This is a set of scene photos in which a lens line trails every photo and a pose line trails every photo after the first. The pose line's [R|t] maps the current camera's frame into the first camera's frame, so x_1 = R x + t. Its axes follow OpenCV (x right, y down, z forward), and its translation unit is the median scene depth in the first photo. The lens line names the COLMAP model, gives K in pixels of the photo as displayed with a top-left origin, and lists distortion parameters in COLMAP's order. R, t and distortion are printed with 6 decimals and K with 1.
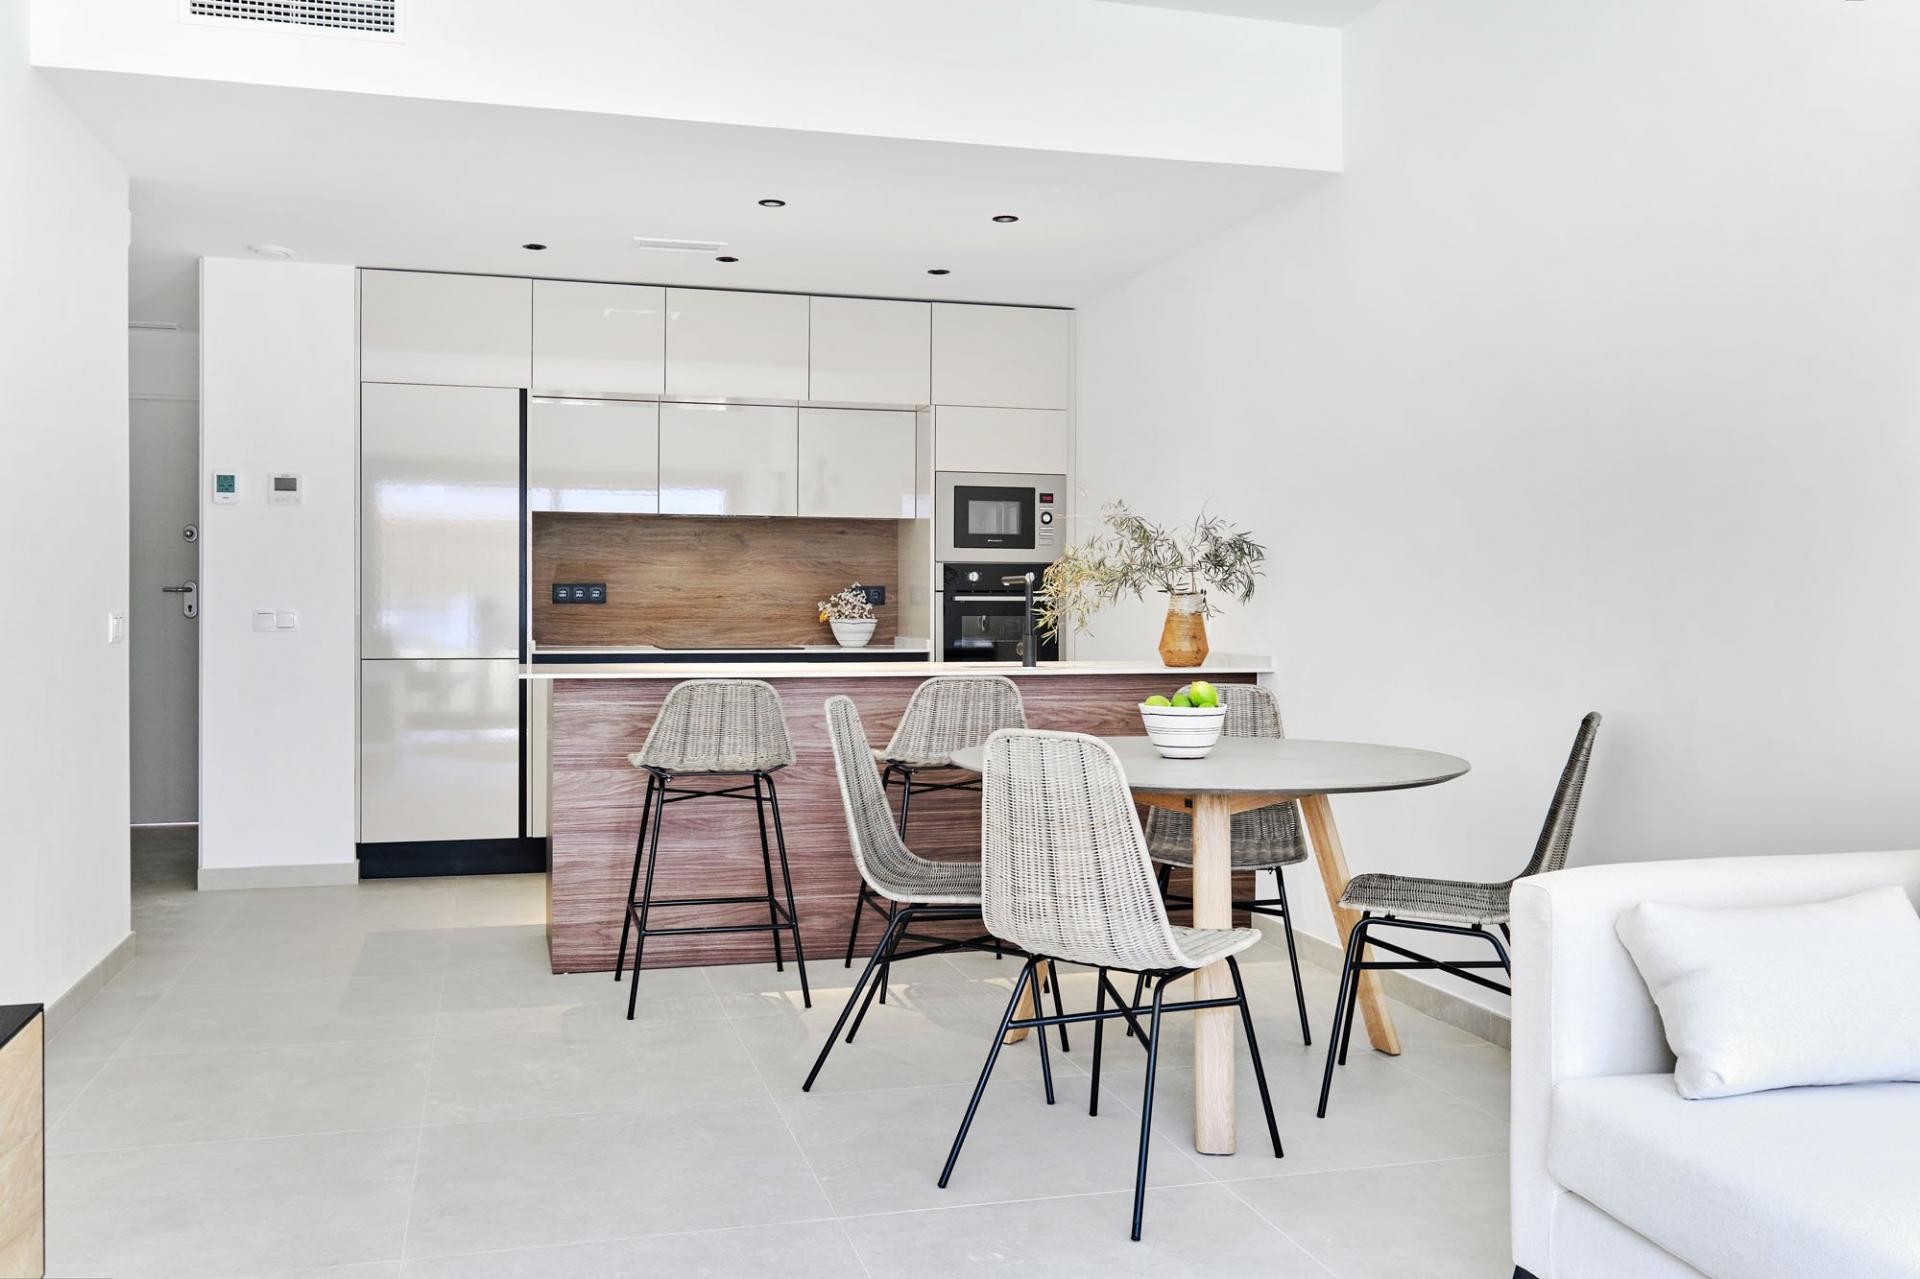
lens RADIAL K [[1665.4, 0, 959.6], [0, 1665.4, 624.6], [0, 0, 1]] dist [-0.041185, 0.003038]
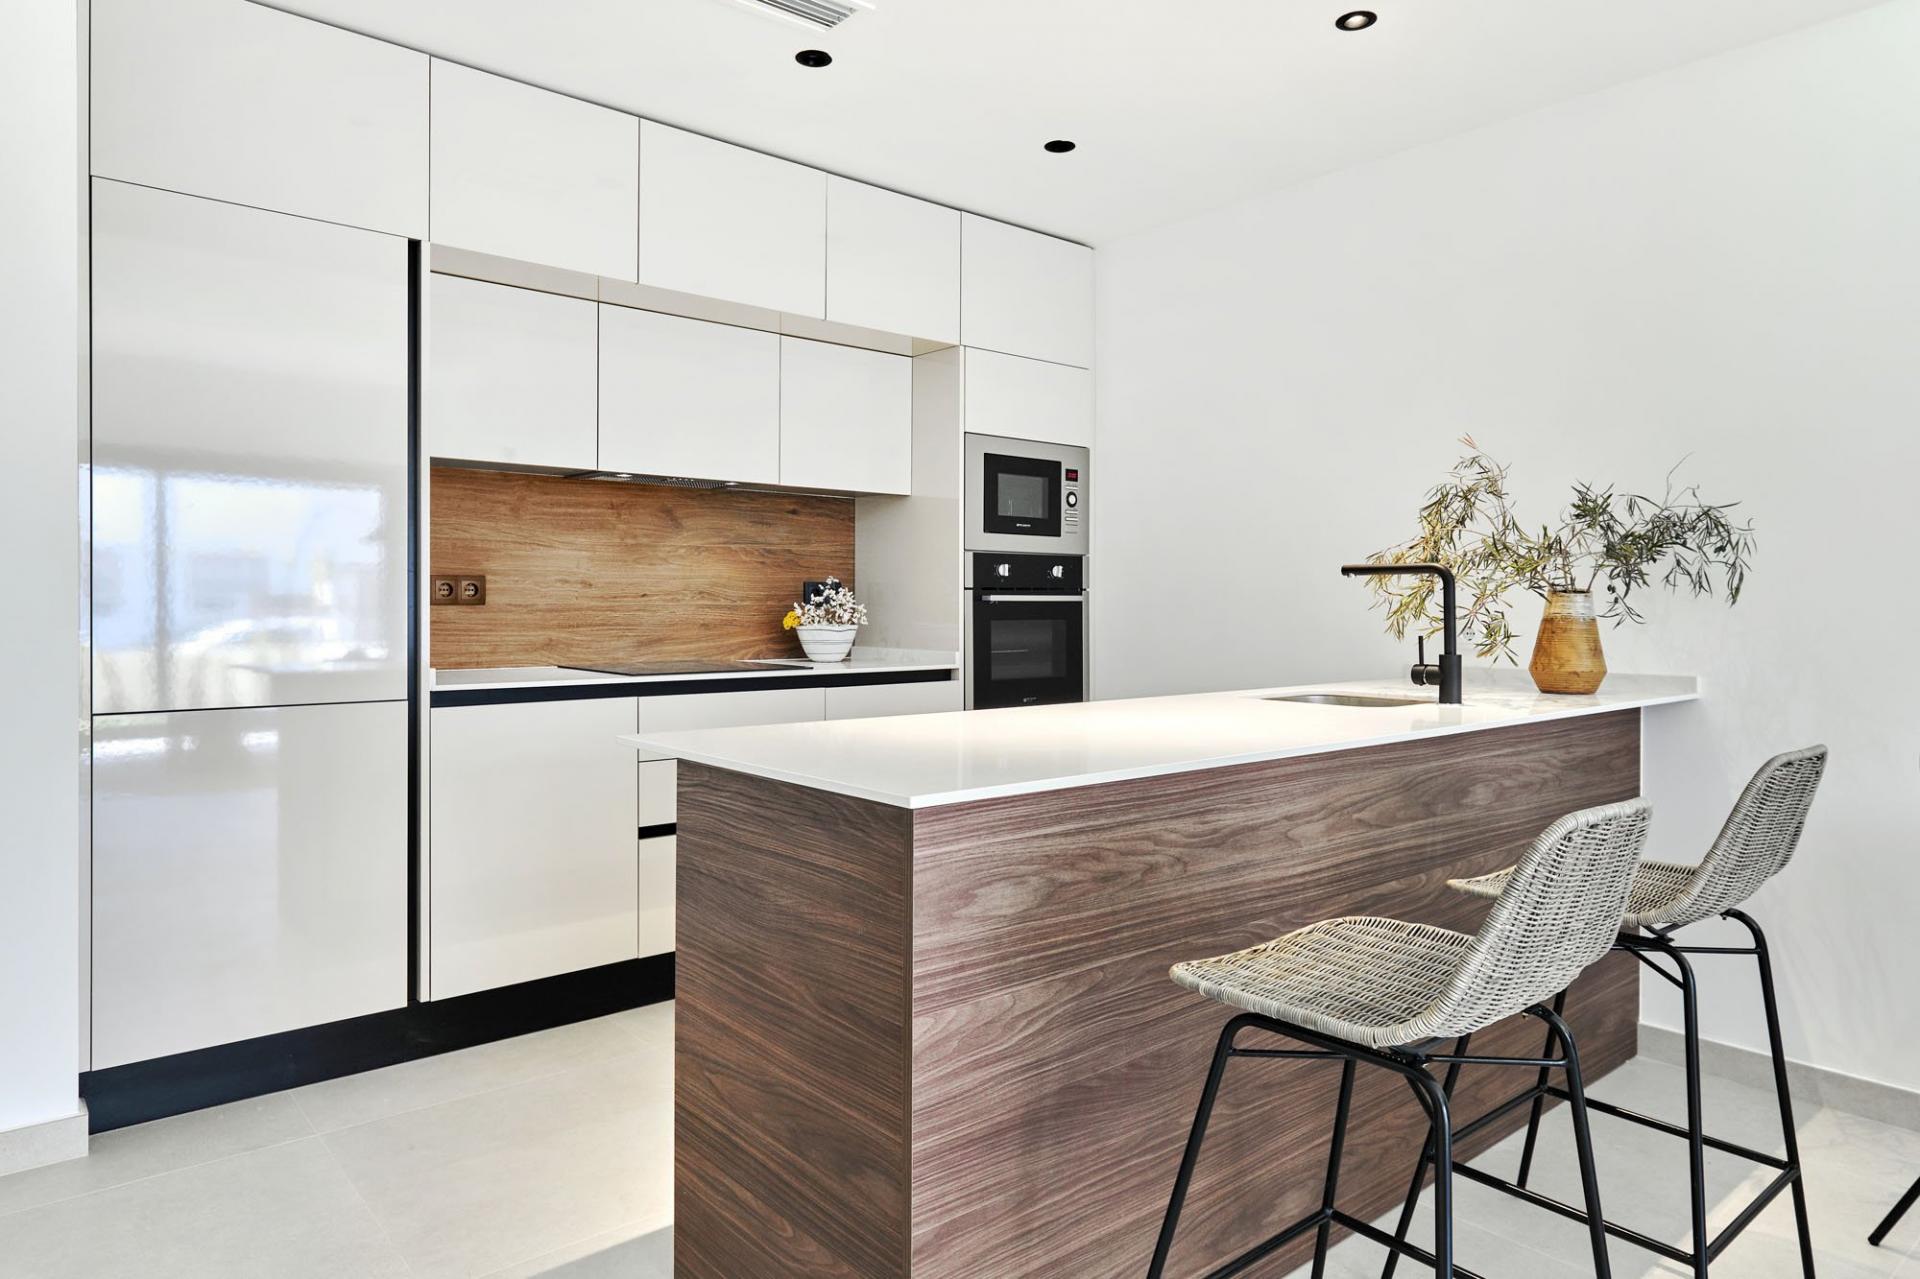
lens RADIAL K [[1184.6, 0, 953.8], [0, 1184.6, 611.5], [0, 0, 1]] dist [-0.004218, -0.001639]
pose [[0.907154, -0.003949, 0.420779, -0.248377], [0.005877, 0.999977, -0.003285, -0.007703], [-0.420757, 0.005453, 0.907157, 0.505011]]
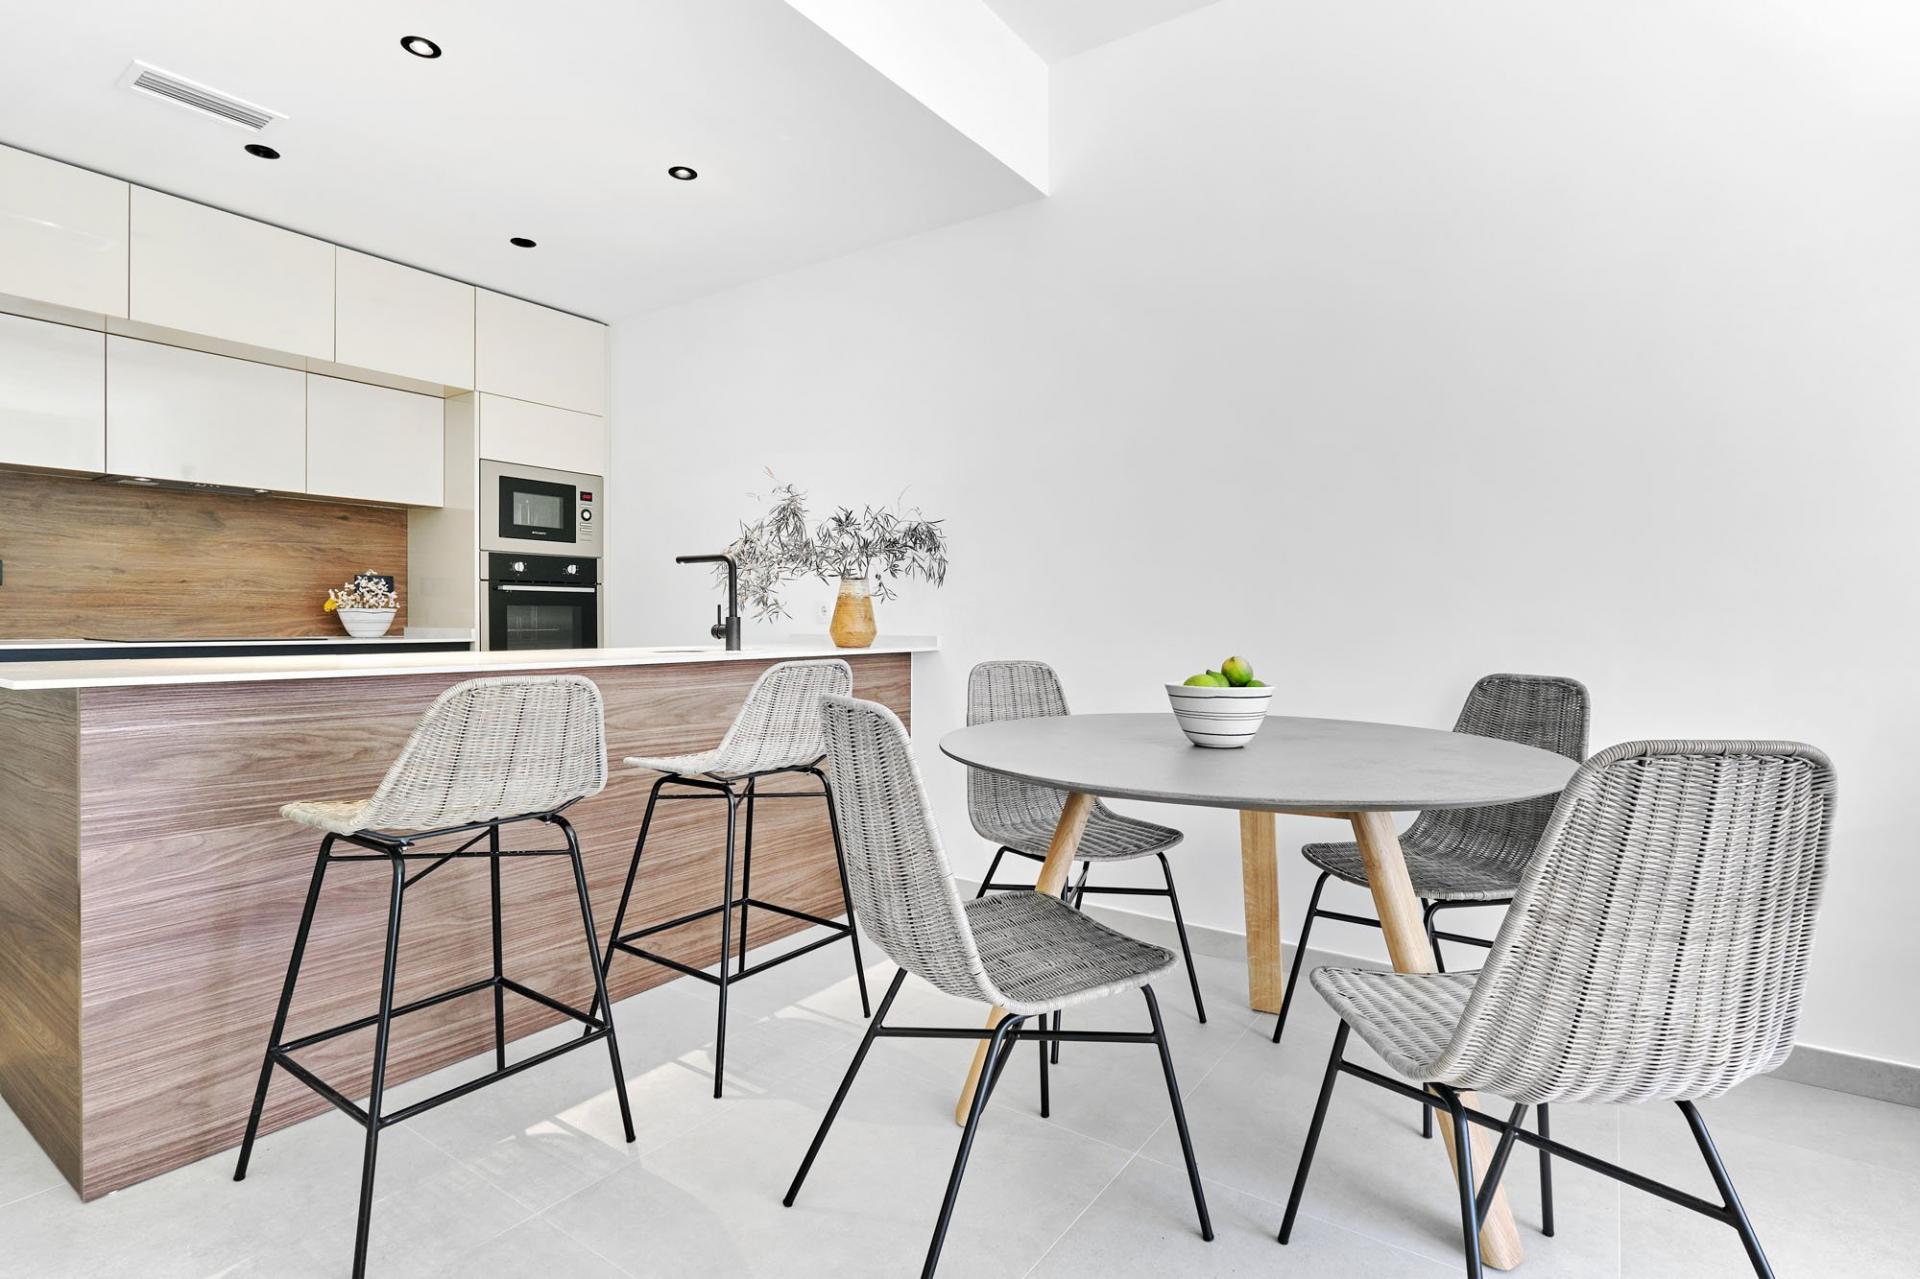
lens RADIAL K [[930.8, 0, 963.5], [0, 930.8, 632.2], [0, 0, 1]] dist [-0.007501, -0.001015]
pose [[0.766104, -0.008693, 0.642658, -0.149425], [0.006177, 0.999962, 0.006162, 0.009440], [-0.642687, -0.000751, 0.766128, 0.389907]]
